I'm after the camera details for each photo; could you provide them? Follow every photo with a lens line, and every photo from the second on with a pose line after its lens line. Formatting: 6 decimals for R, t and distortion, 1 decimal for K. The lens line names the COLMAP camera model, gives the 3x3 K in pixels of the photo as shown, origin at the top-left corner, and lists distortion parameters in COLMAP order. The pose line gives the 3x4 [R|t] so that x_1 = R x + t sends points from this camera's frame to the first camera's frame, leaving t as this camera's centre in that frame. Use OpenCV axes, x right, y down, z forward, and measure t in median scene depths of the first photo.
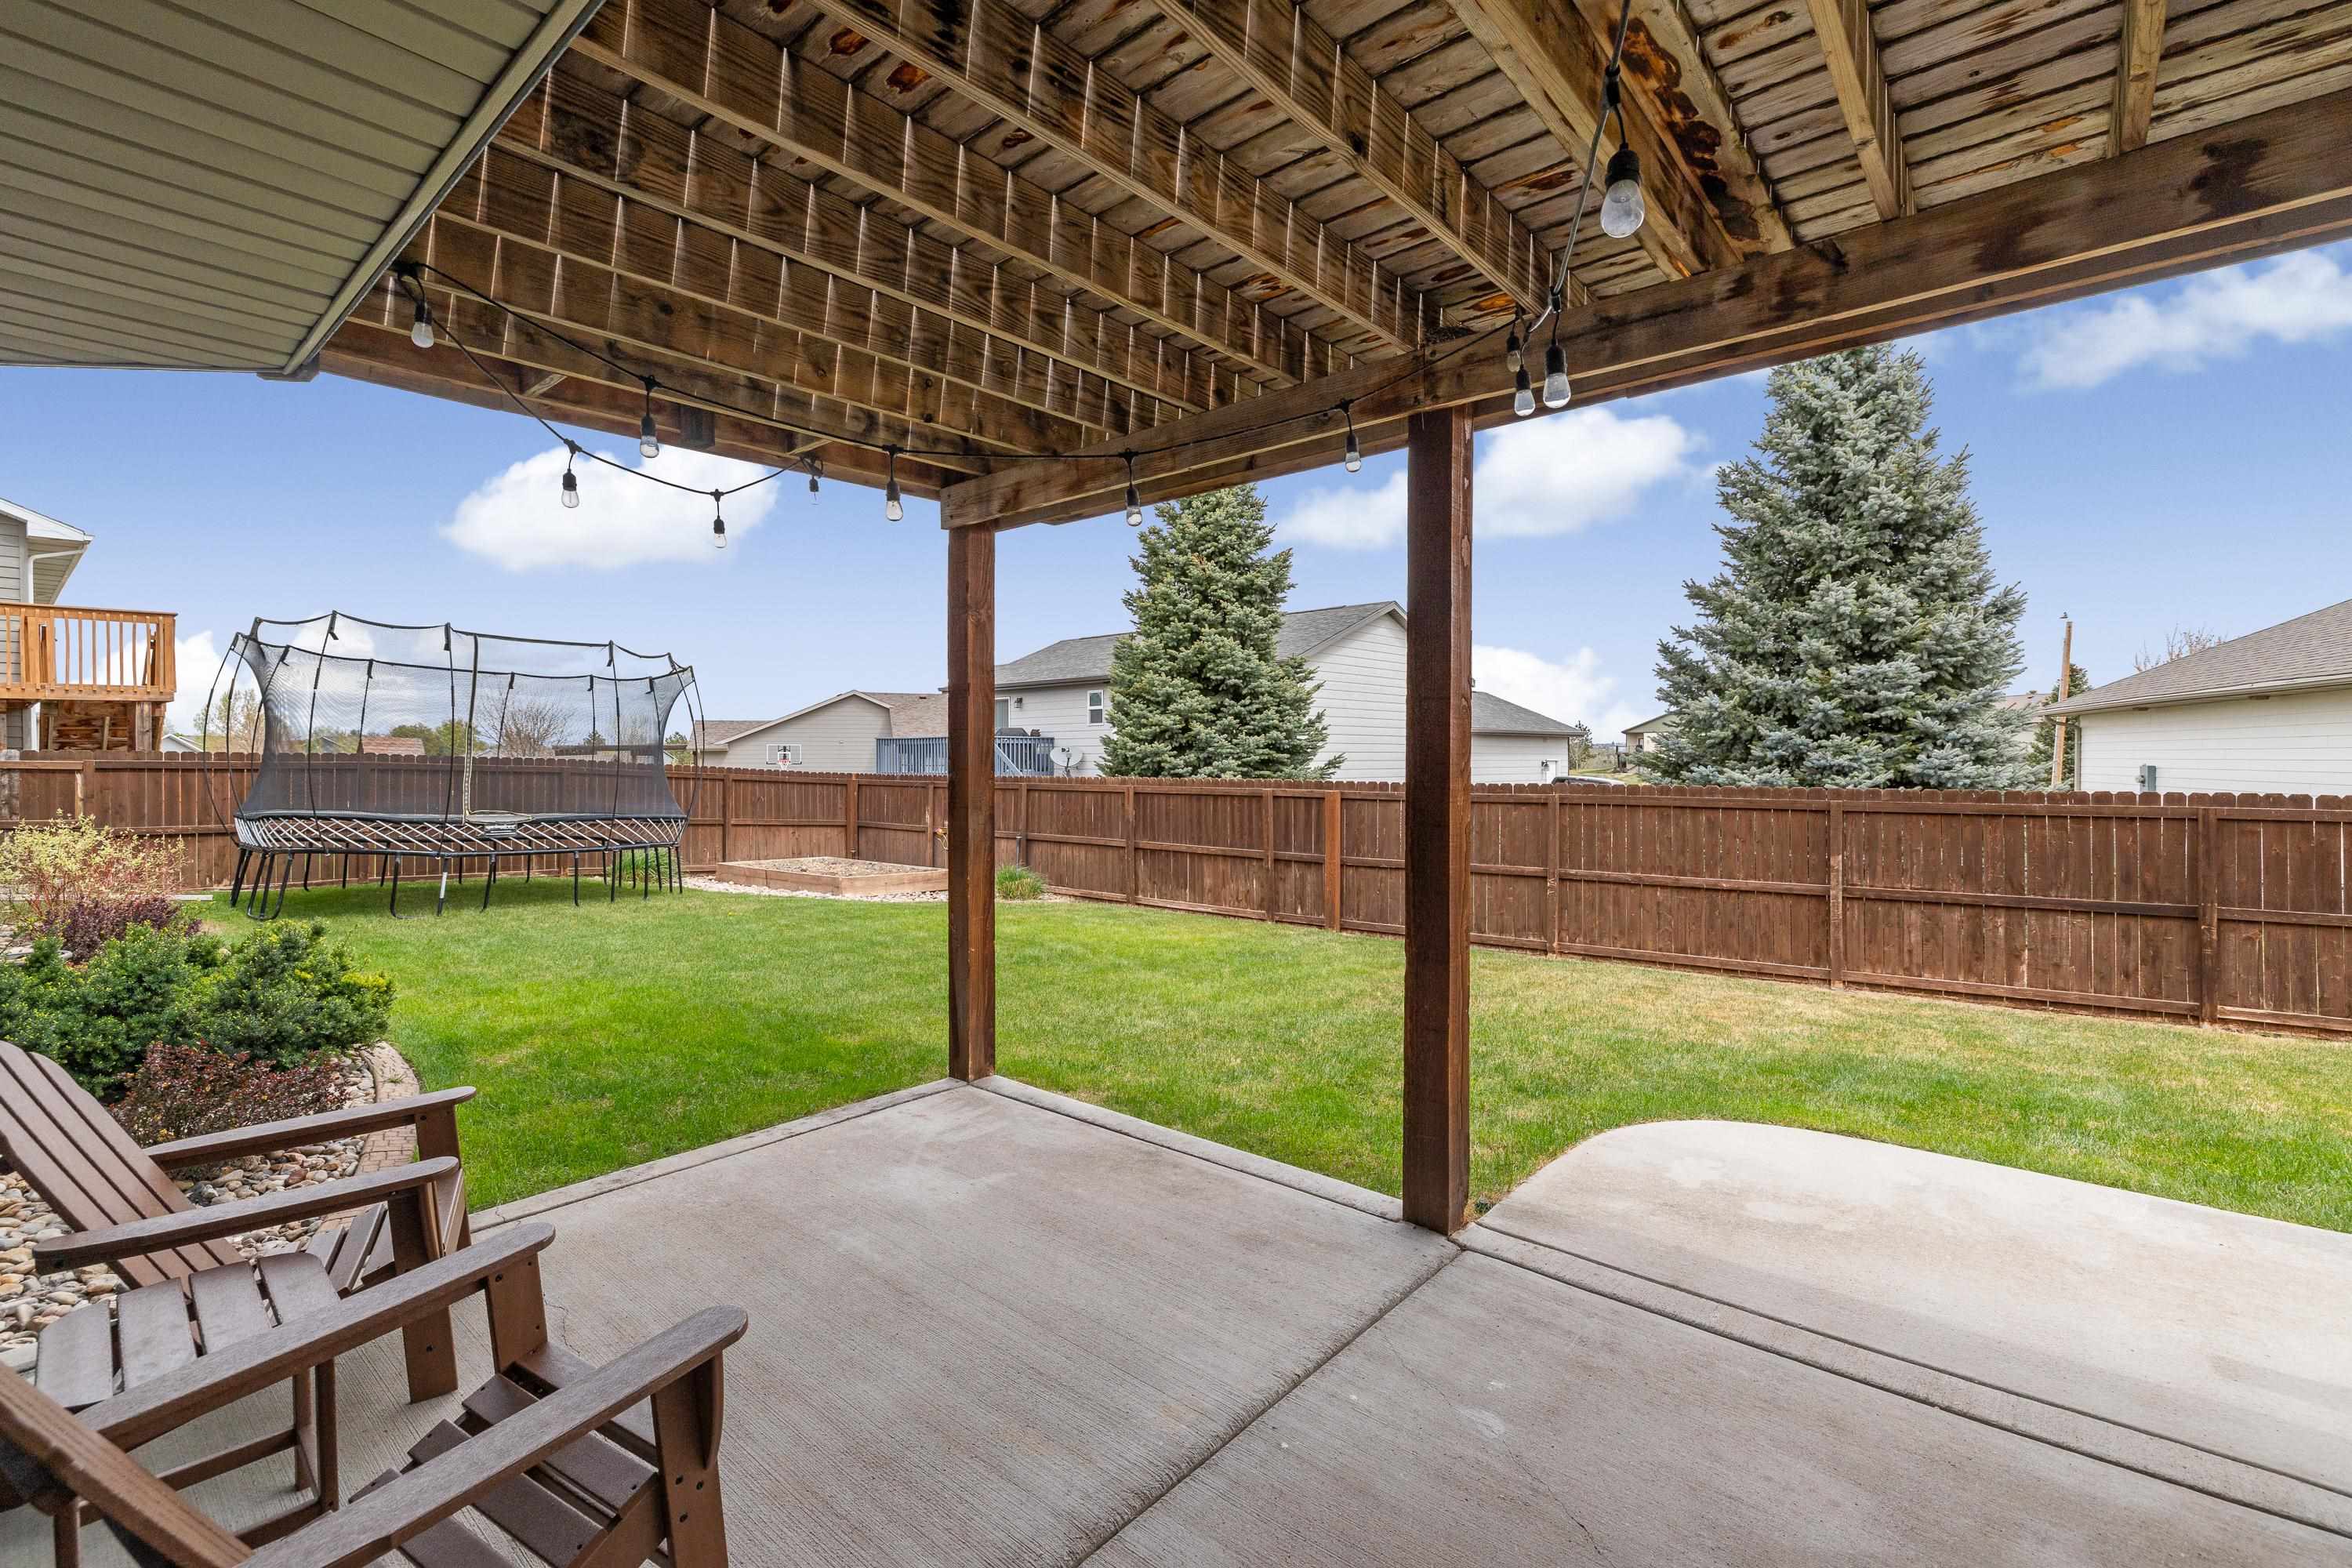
lens RADIAL K [[1028.6, 0, 1174.3], [0, 1028.6, 775.3], [0, 0, 1]] dist [0.001057, 0.000548]
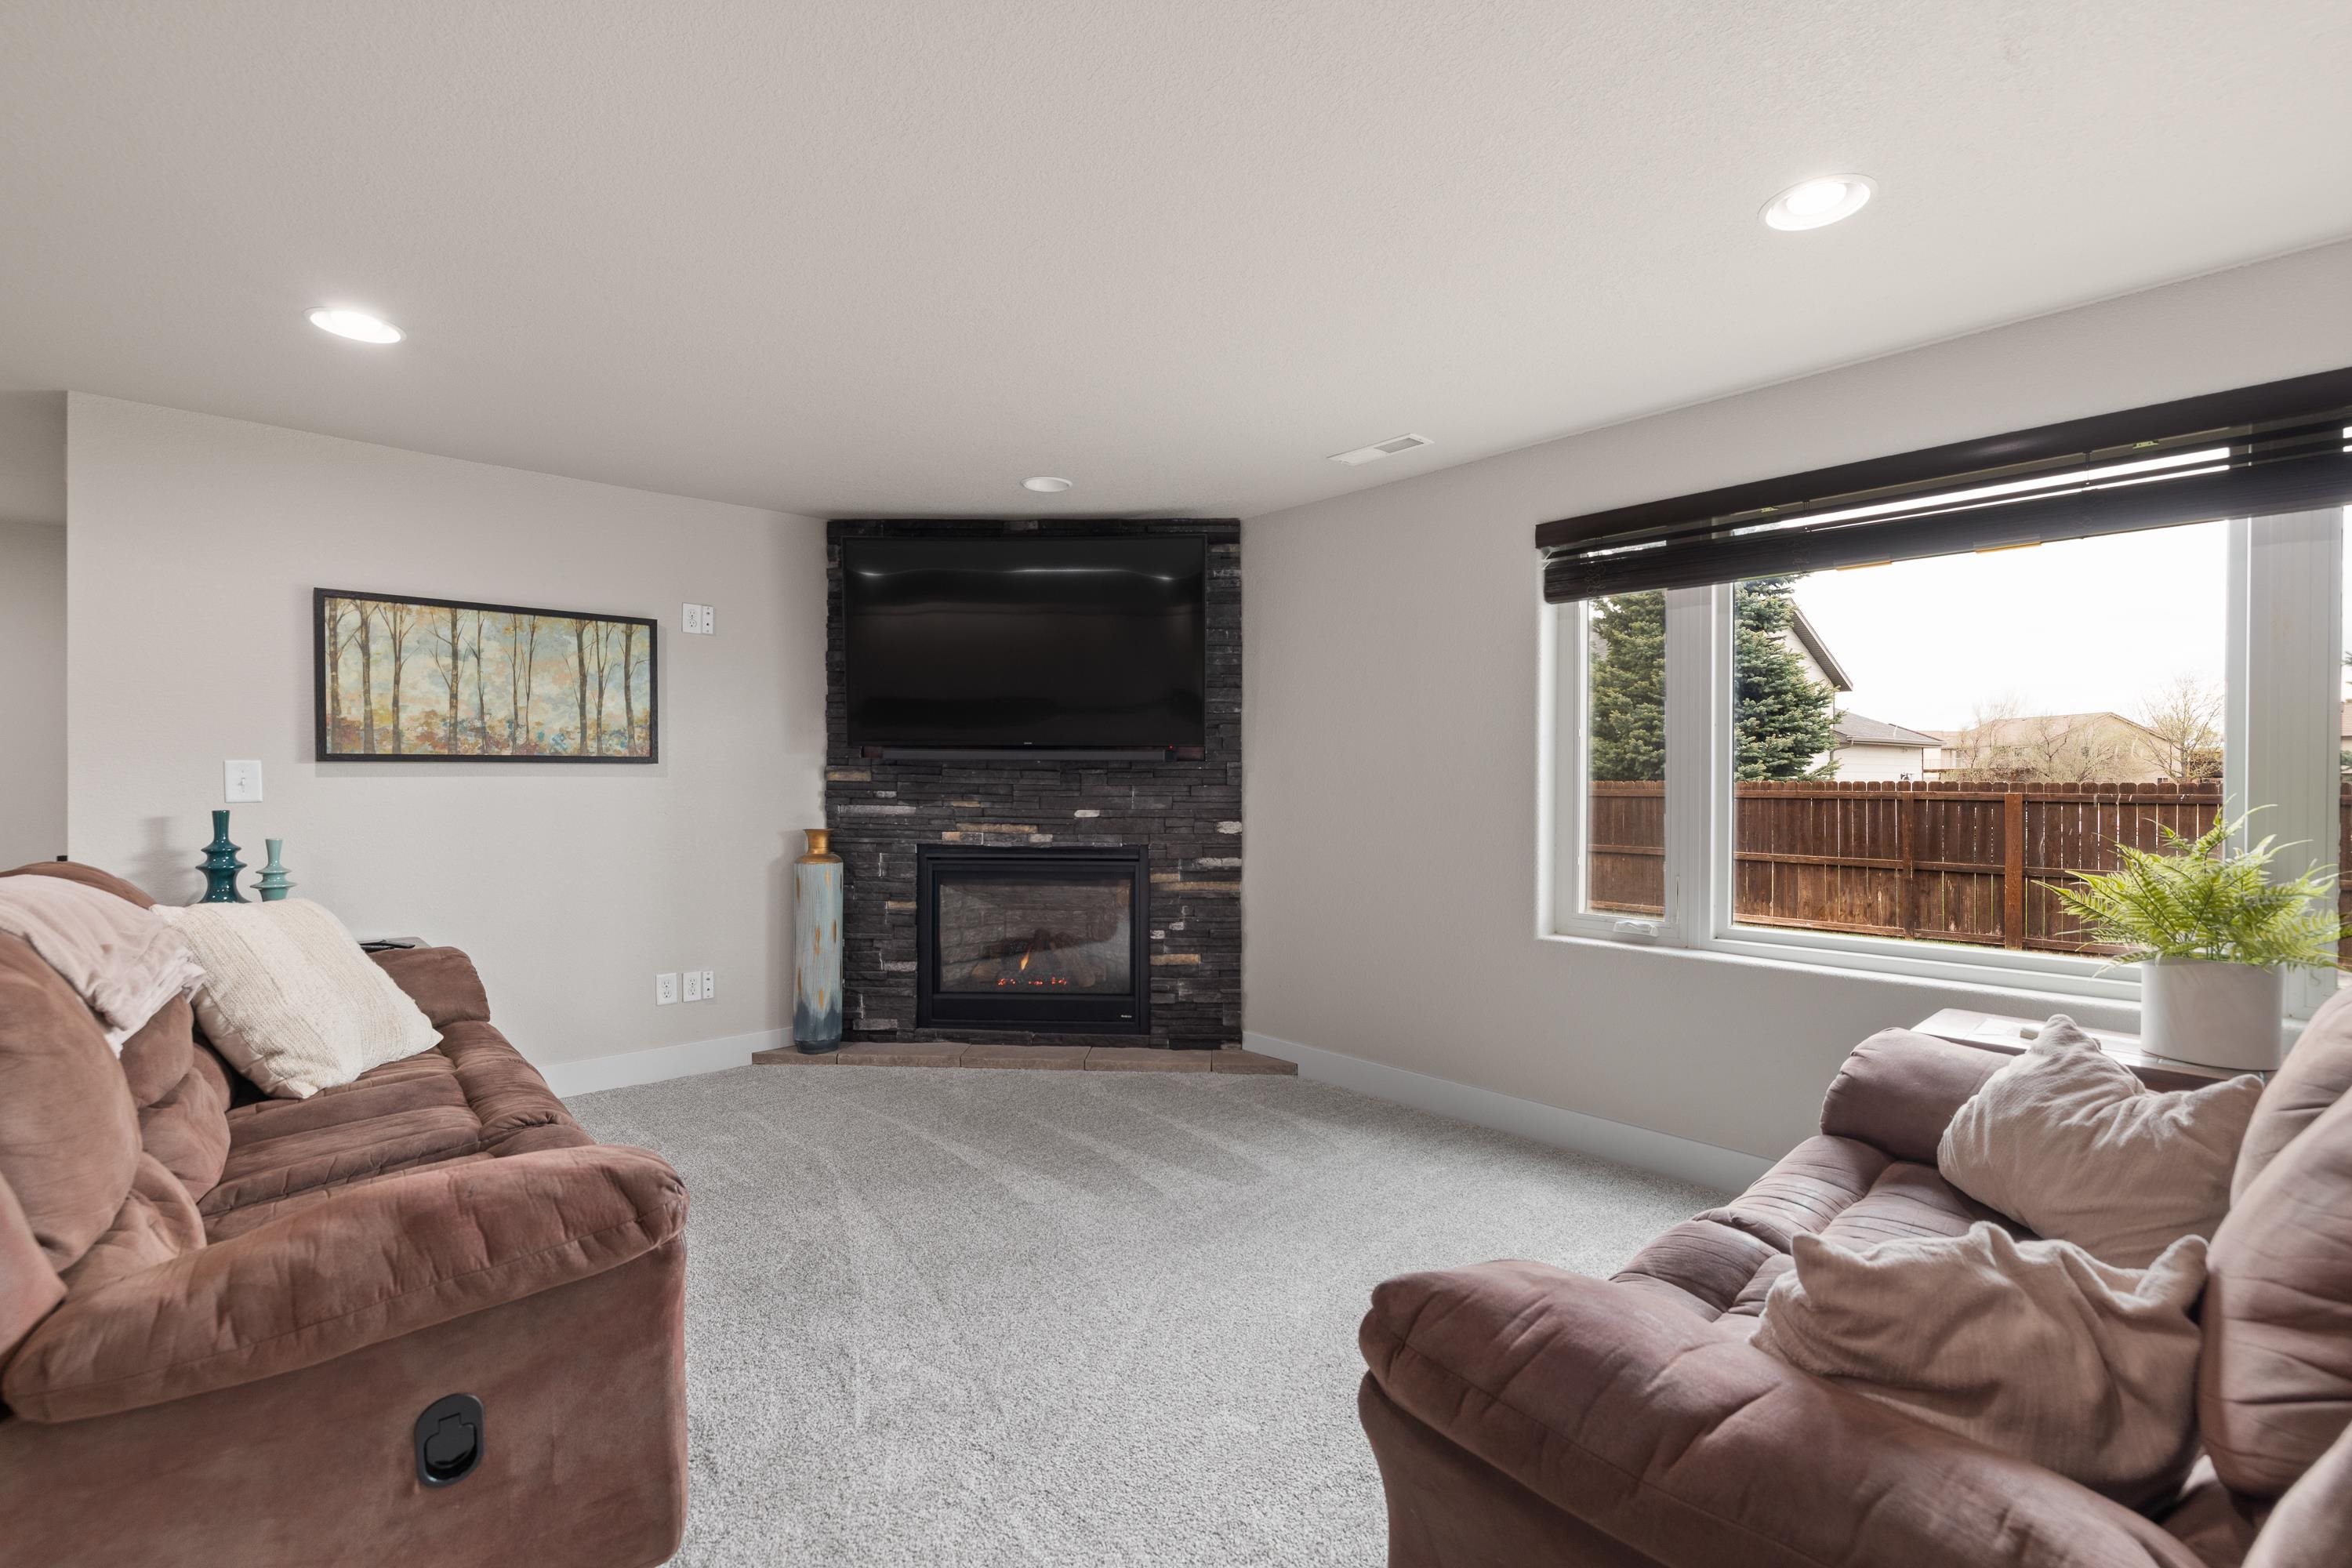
lens RADIAL K [[1028.6, 0, 1174.3], [0, 1028.6, 775.3], [0, 0, 1]] dist [0.001057, 0.000548]
pose [[0.994579, 0.002817, -0.103944, -0.366675], [-0.005016, 0.999769, -0.020898, 0.017149], [0.103861, 0.021306, 0.994364, 0.031869]]
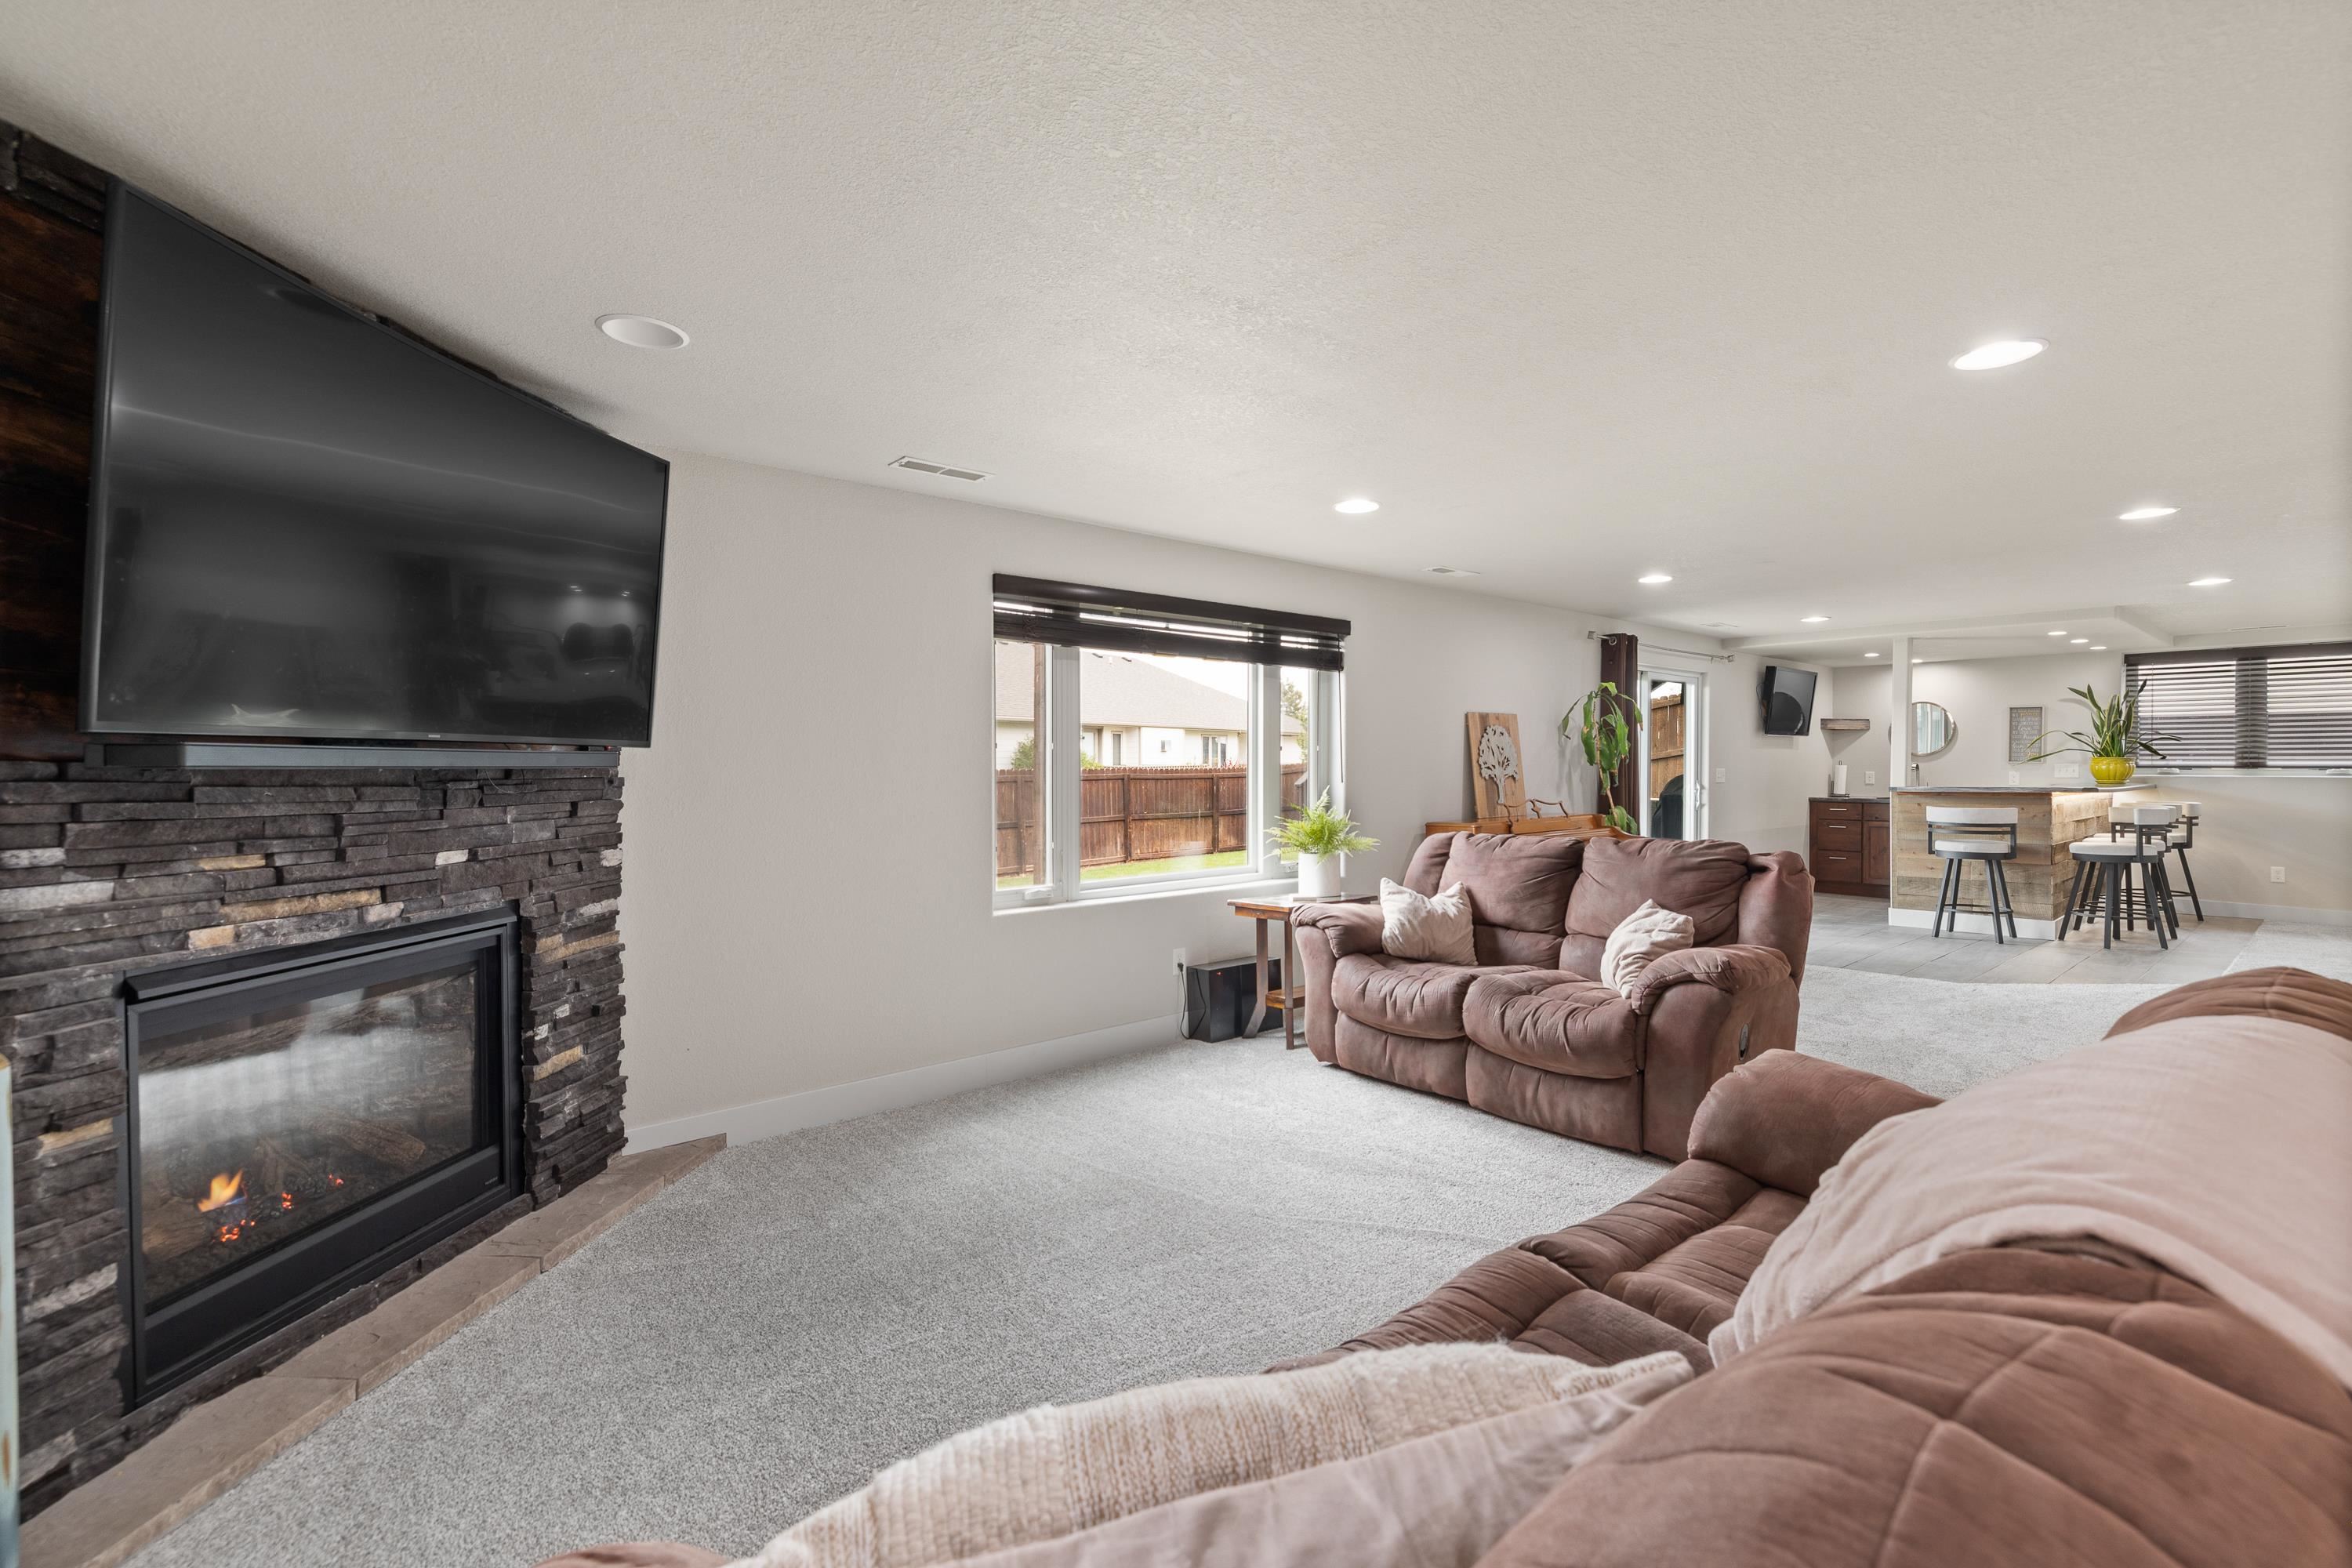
lens RADIAL K [[1028.6, 0, 1174.3], [0, 1028.6, 775.3], [0, 0, 1]] dist [0.001057, 0.000548]
pose [[0.137149, -0.011821, 0.990480, -0.568824], [0.017652, 0.999799, 0.009488, 0.009156], [-0.990393, 0.016183, 0.137330, 0.175950]]
